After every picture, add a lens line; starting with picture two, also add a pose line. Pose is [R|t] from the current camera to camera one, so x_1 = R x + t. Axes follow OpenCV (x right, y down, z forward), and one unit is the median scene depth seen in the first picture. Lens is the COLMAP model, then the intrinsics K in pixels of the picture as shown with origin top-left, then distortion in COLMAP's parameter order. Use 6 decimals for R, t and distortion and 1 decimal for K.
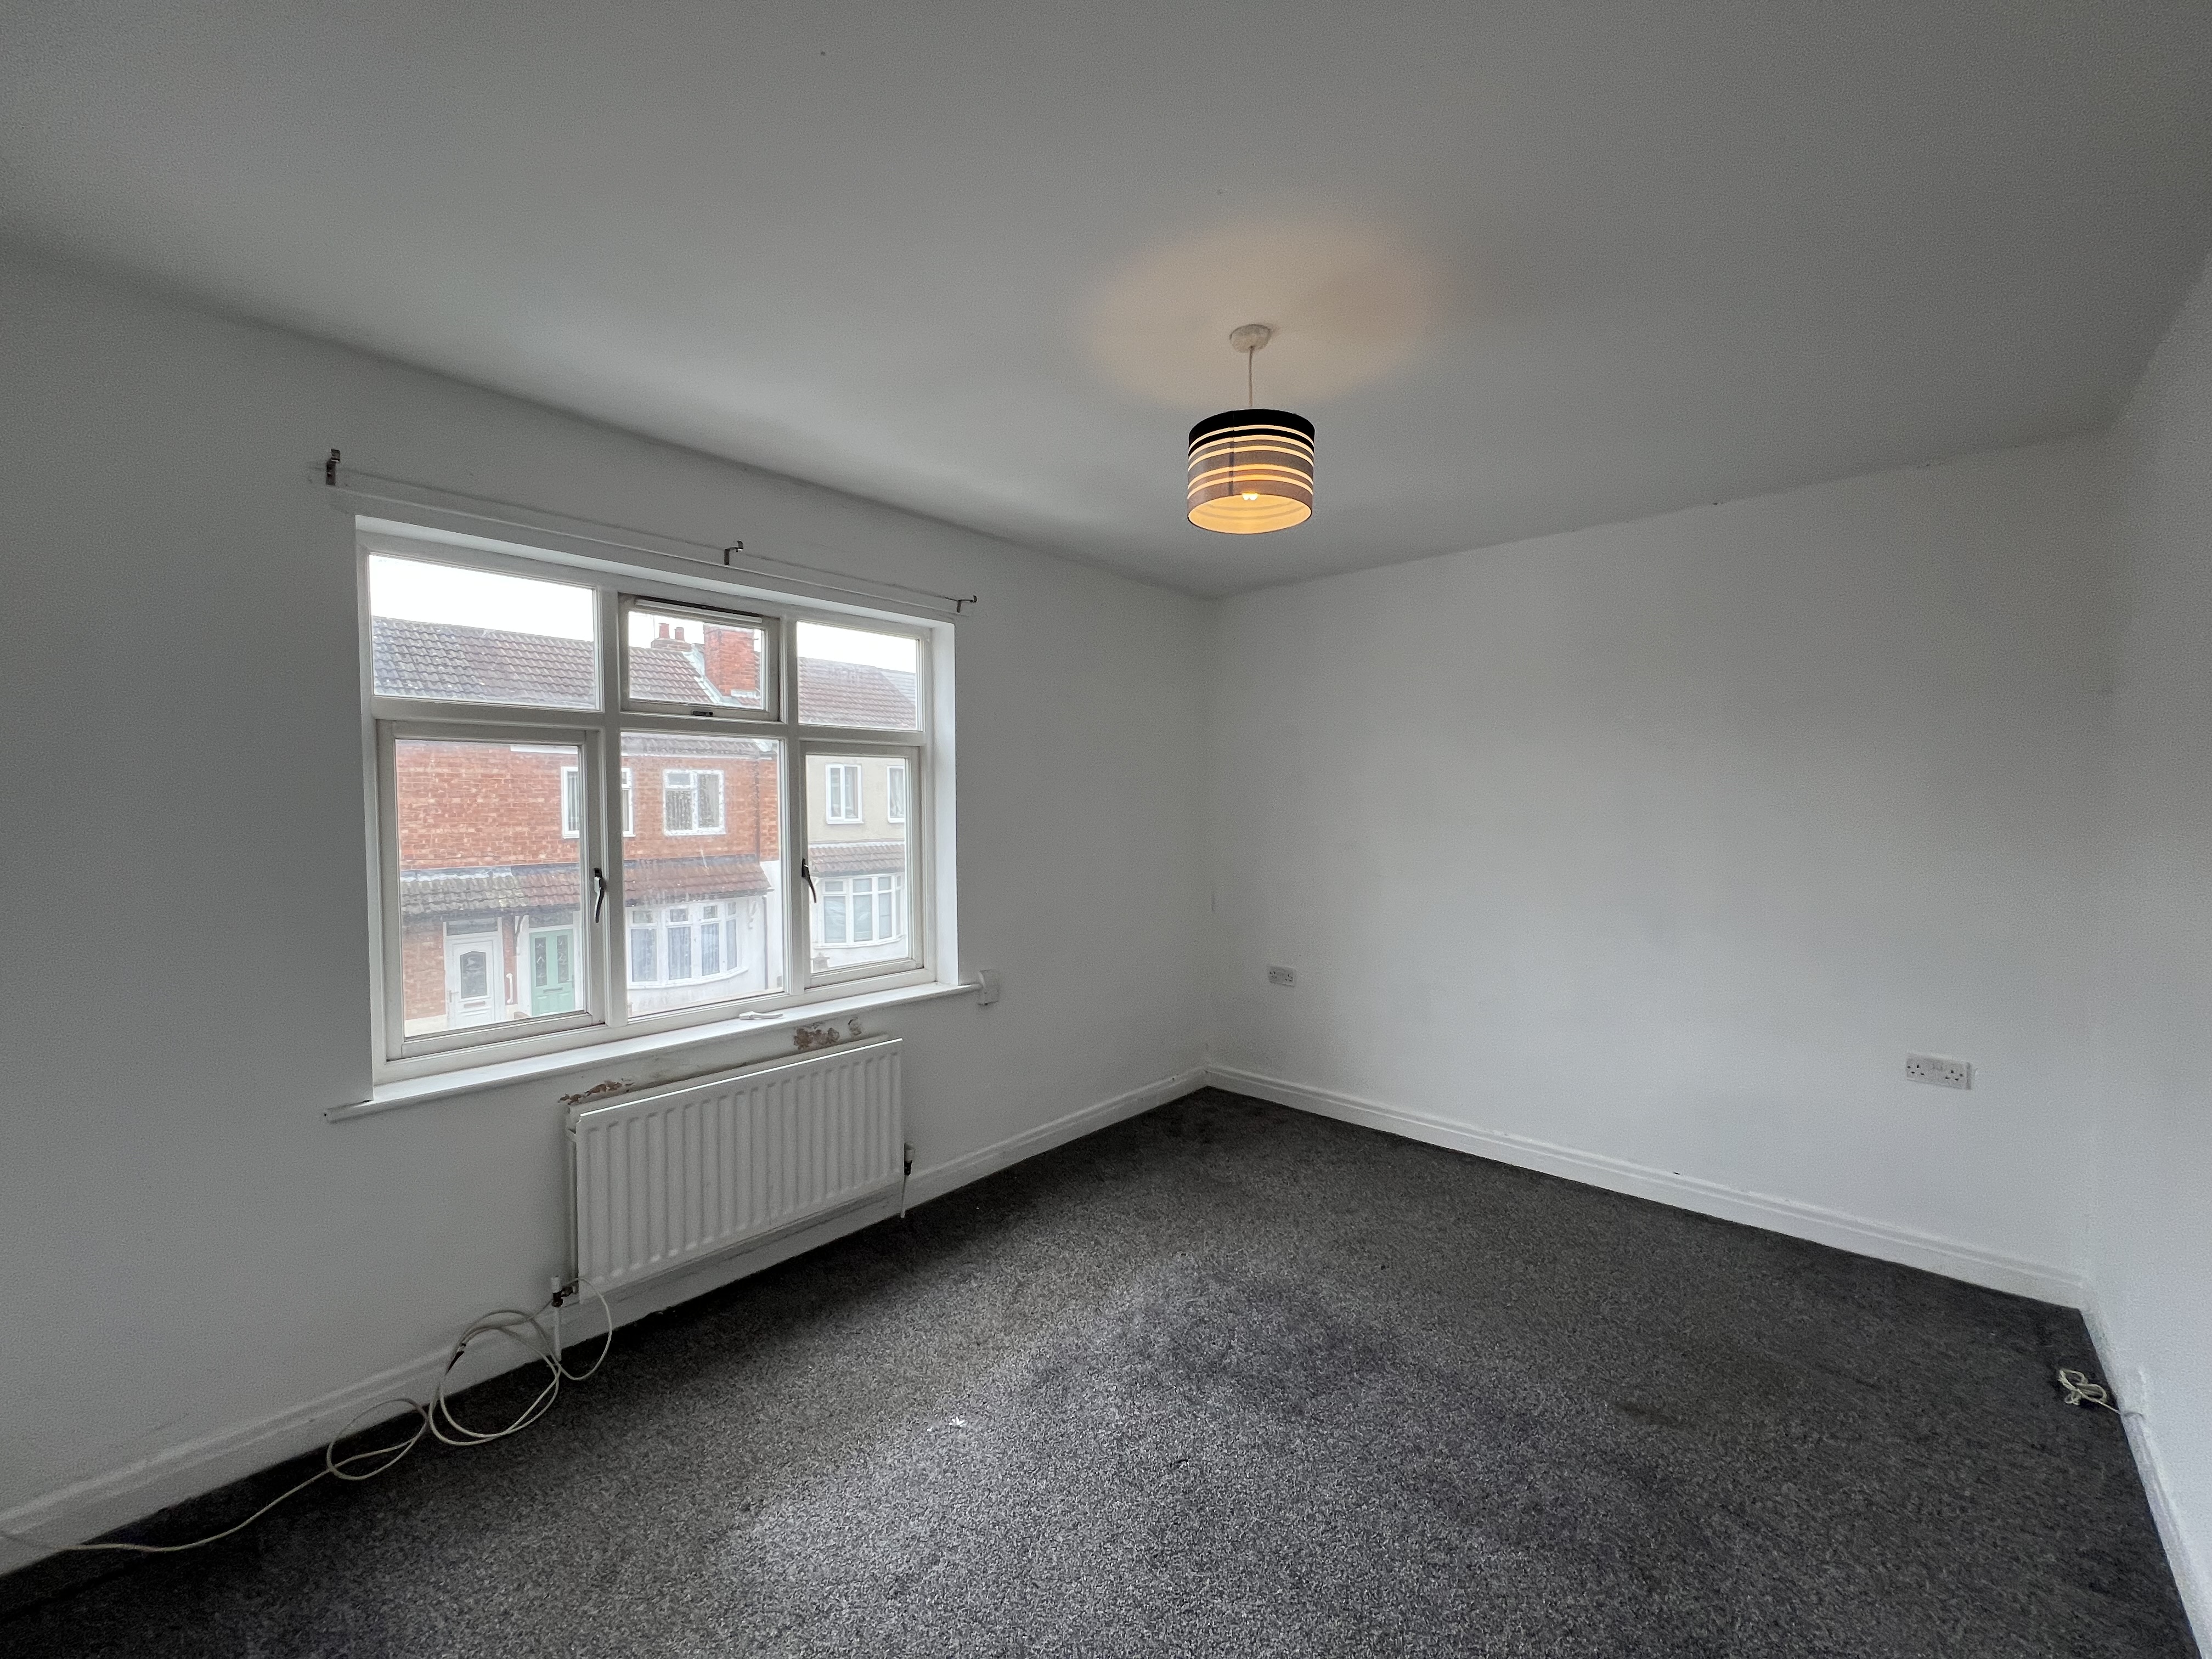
lens RADIAL K [[879.1, 0, 1106.0], [0, 879.1, 829.5], [0, 0, 1]] dist [0.008723, -0.000219]
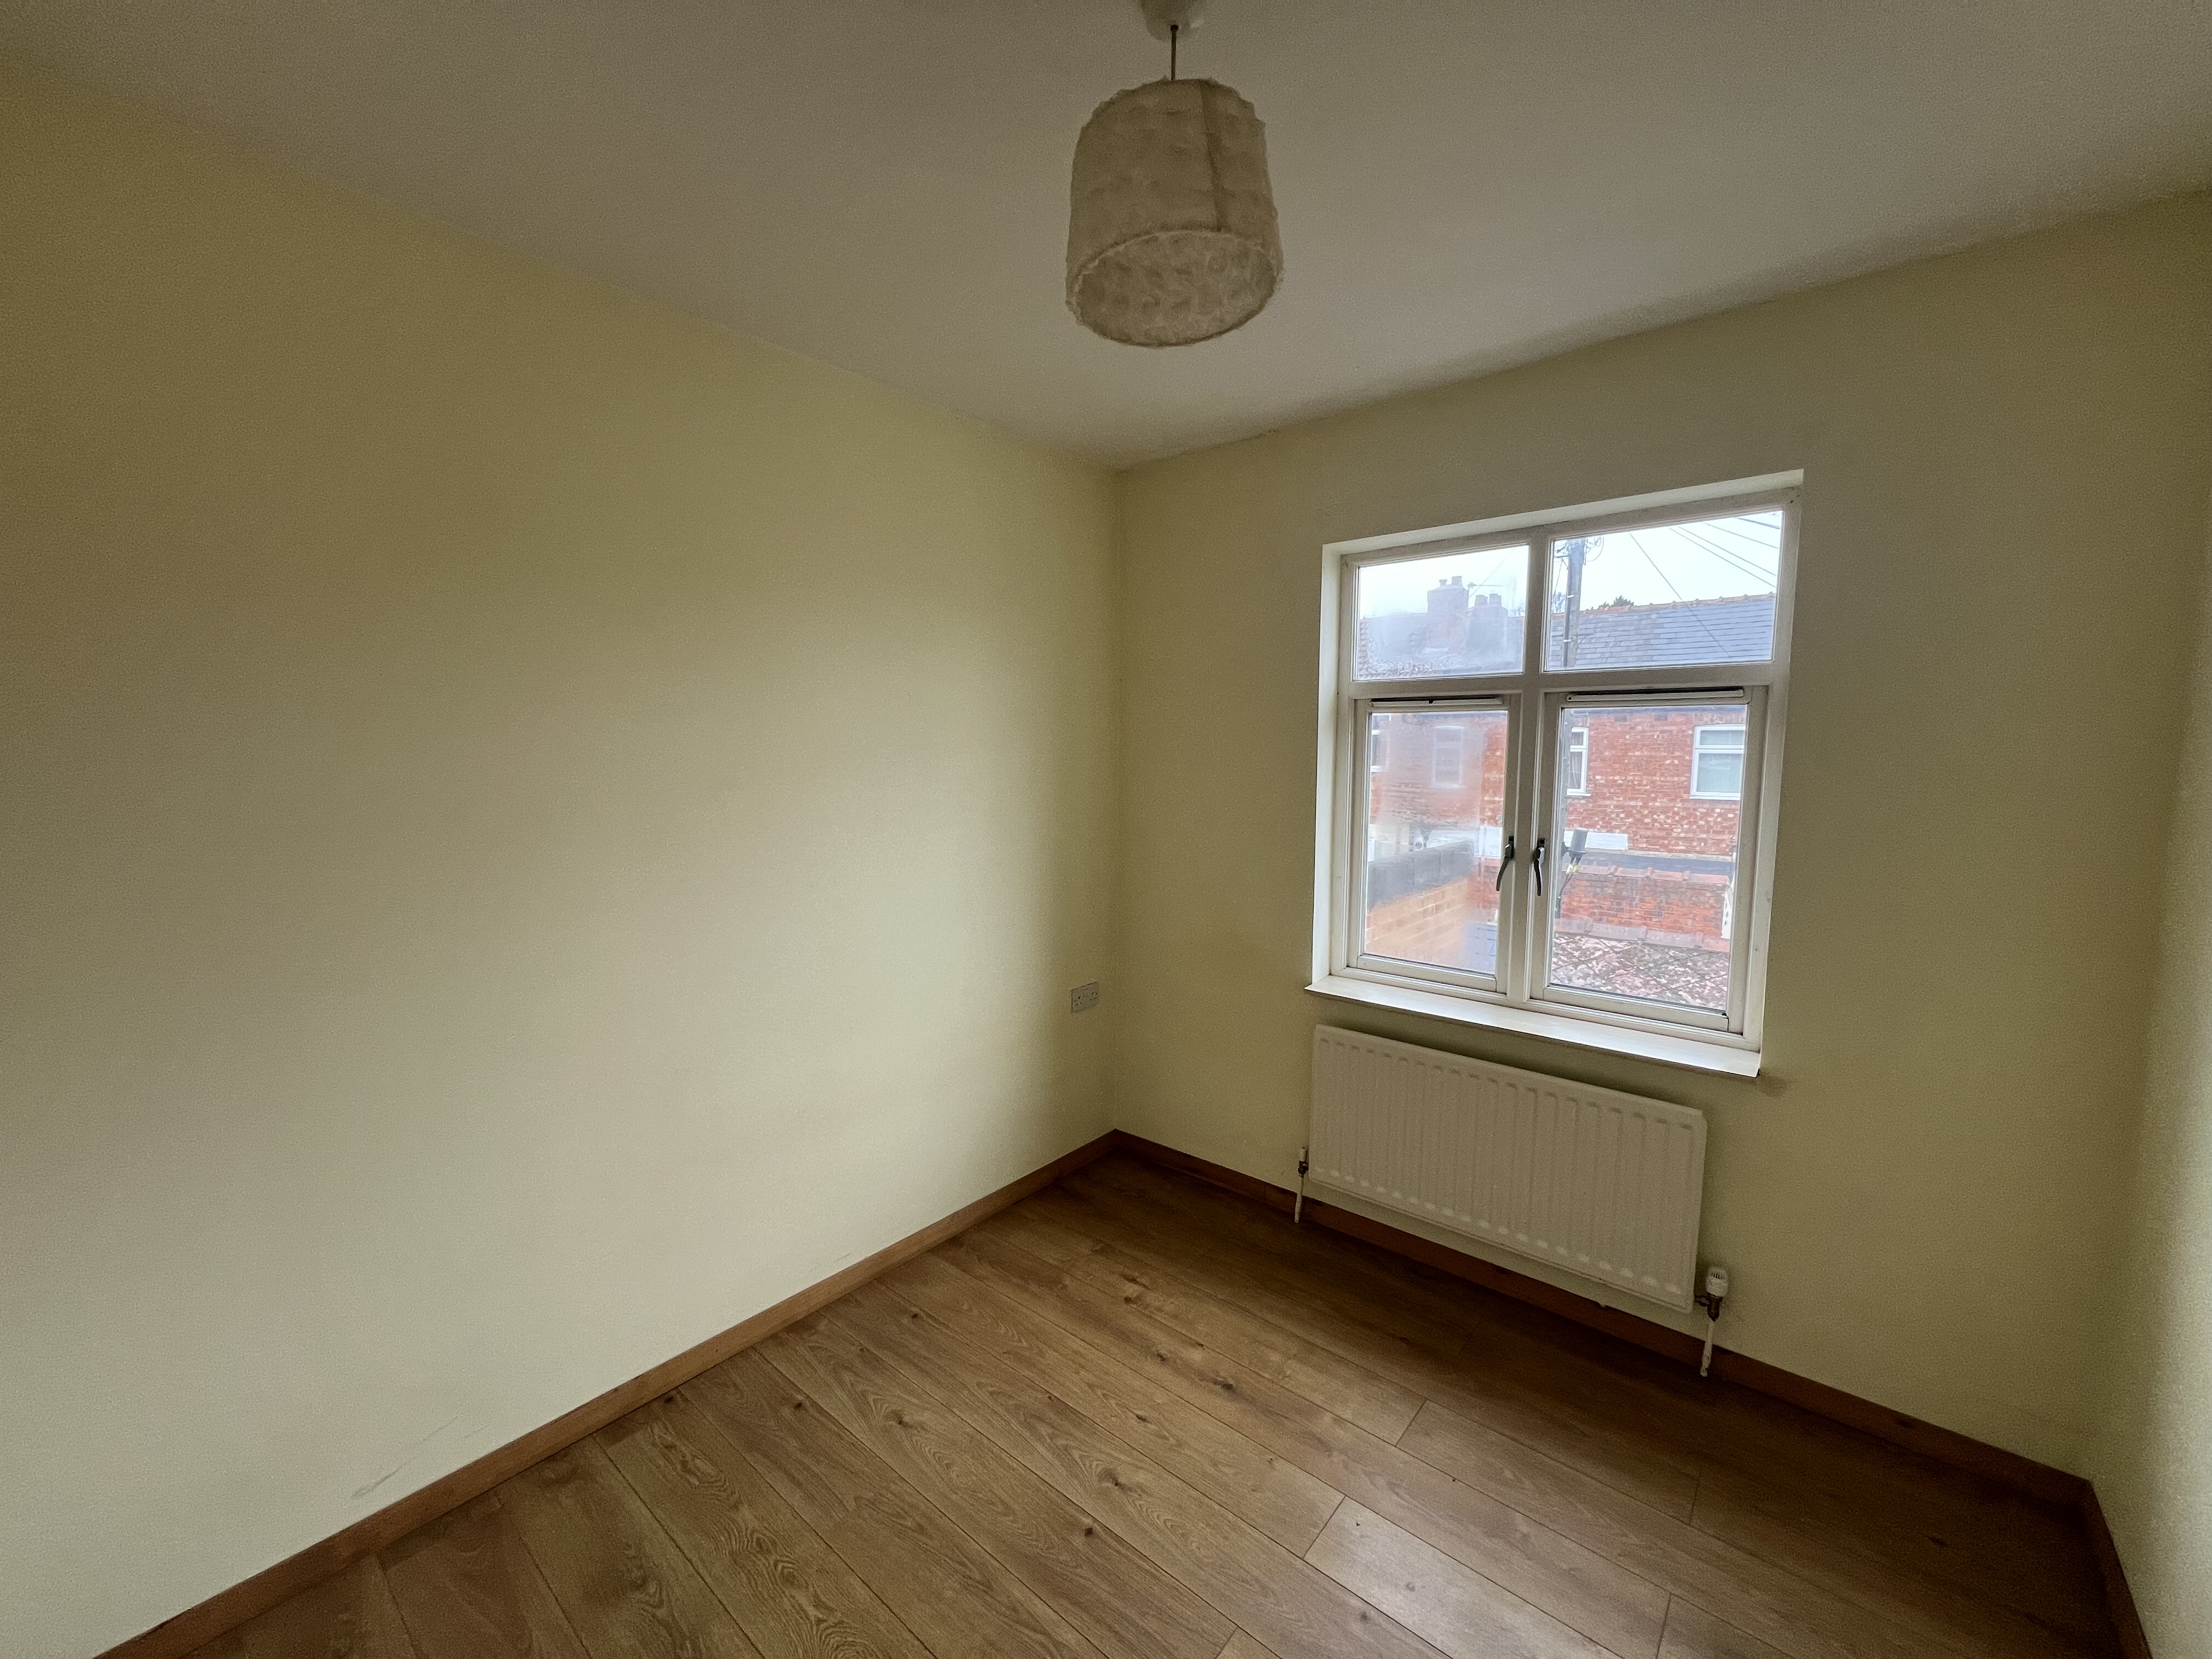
lens RADIAL K [[879.1, 0, 1106.0], [0, 879.1, 829.5], [0, 0, 1]] dist [0.008723, -0.000219]
pose [[0.052927, 0.093270, -0.994233, 0.414467], [-0.040867, 0.994997, 0.091166, -0.028457], [0.997762, 0.035806, 0.056474, 0.485739]]
